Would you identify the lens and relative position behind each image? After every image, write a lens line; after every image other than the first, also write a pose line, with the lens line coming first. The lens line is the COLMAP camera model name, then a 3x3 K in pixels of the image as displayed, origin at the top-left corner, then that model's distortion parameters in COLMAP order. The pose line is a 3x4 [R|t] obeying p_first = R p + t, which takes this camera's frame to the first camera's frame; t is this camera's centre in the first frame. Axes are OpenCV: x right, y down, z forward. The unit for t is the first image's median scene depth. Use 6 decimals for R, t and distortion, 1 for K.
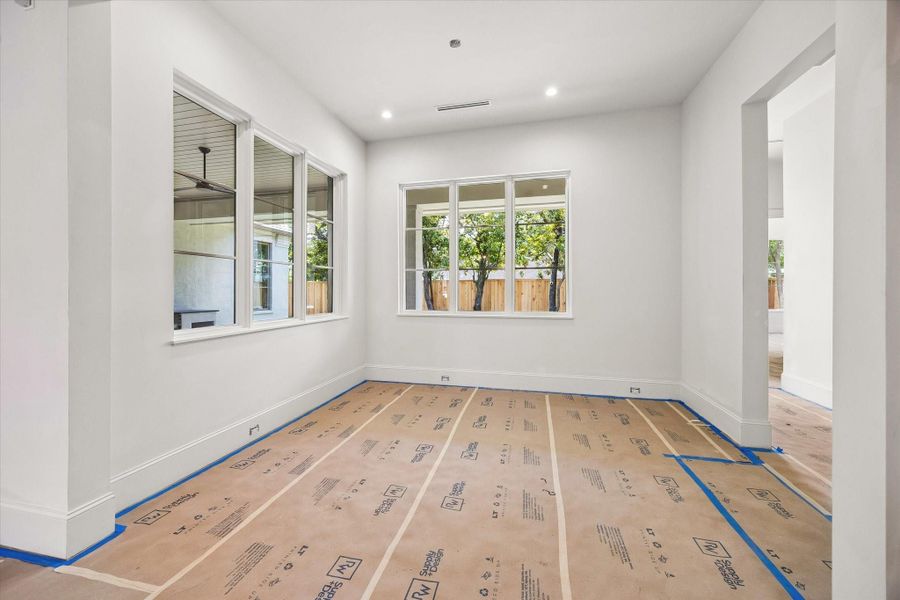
lens RADIAL K [[357.1, 0, 450.0], [0, 357.1, 300.0], [0, 0, 1]] dist [-0.001092, -0.000013]
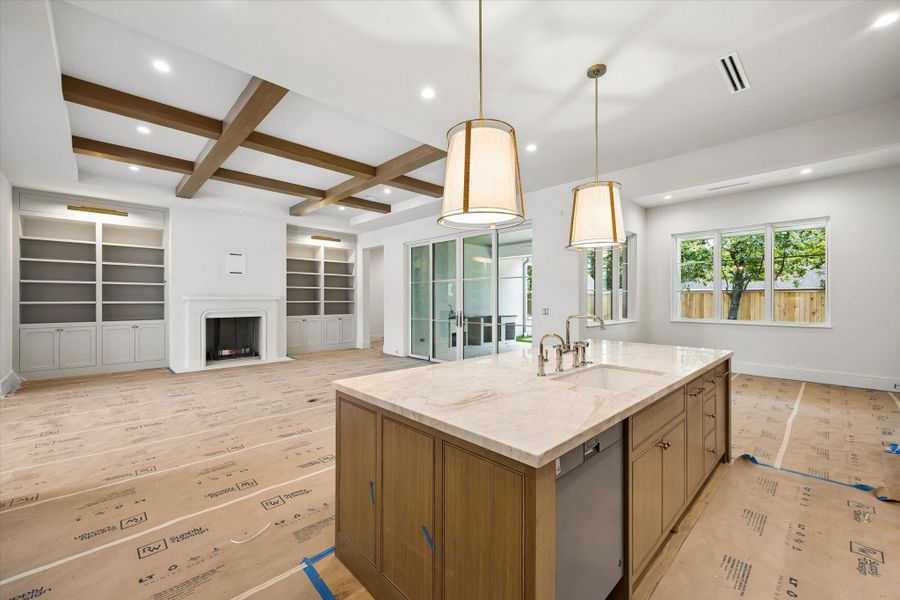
lens RADIAL K [[357.1, 0, 450.0], [0, 357.1, 300.0], [0, 0, 1]] dist [-0.001092, -0.000013]
pose [[0.834389, 0.004111, -0.551161, -0.029068], [-0.018503, 0.999618, -0.020554, 0.000089], [0.550866, 0.027348, 0.834146, -0.240968]]
